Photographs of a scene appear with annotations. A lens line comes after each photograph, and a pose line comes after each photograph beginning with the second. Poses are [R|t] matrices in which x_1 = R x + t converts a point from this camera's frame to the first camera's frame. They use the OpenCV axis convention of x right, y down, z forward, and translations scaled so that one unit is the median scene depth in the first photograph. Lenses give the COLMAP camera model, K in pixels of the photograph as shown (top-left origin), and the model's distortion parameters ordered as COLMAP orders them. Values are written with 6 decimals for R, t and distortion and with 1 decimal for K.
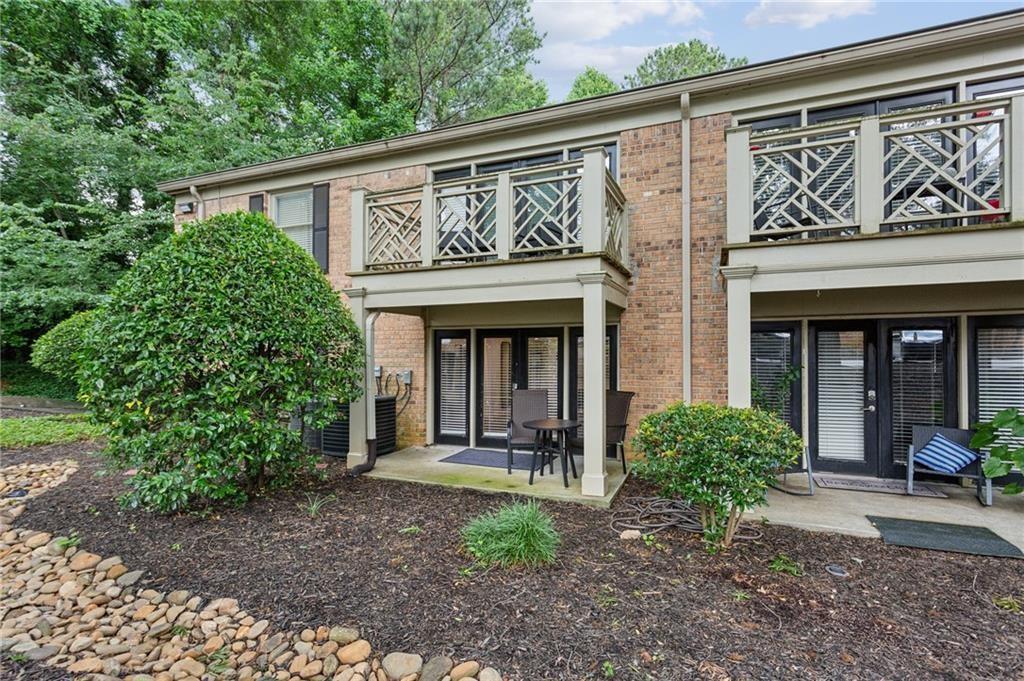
lens RADIAL K [[501.5, 0, 510.5], [0, 501.5, 344.3], [0, 0, 1]] dist [0.002342, -0.000359]
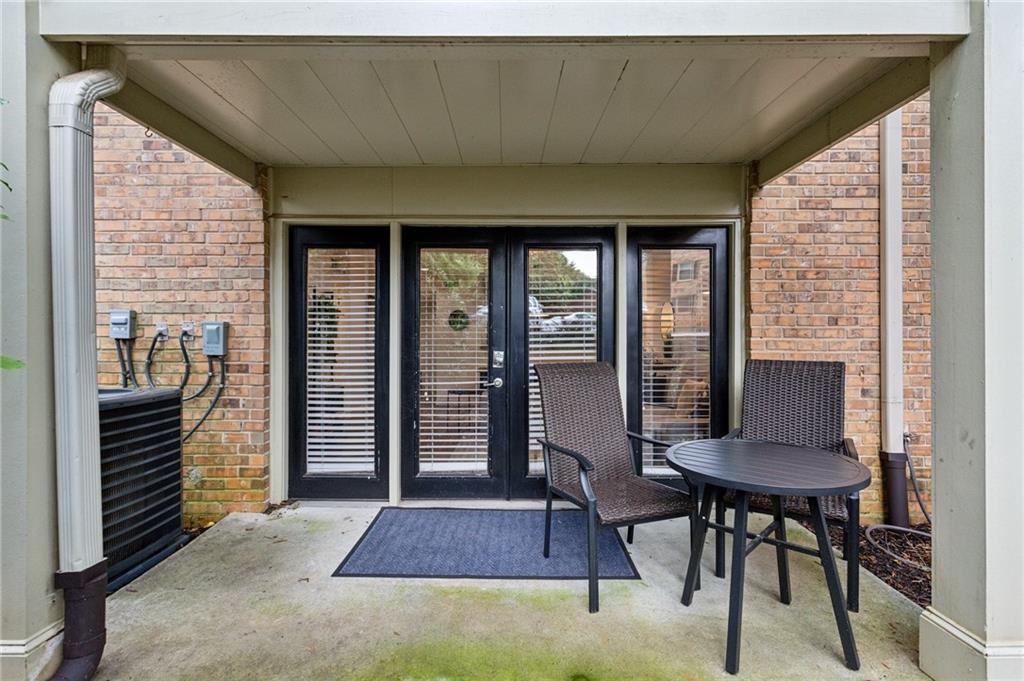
lens RADIAL K [[501.5, 0, 516.6], [0, 501.5, 343.8], [0, 0, 1]] dist [0.002342, -0.000359]
pose [[0.923668, 0.001267, 0.383192, -0.139017], [-0.011477, 0.999637, 0.024362, 0.057036], [-0.383022, -0.026900, 0.923347, 0.551393]]
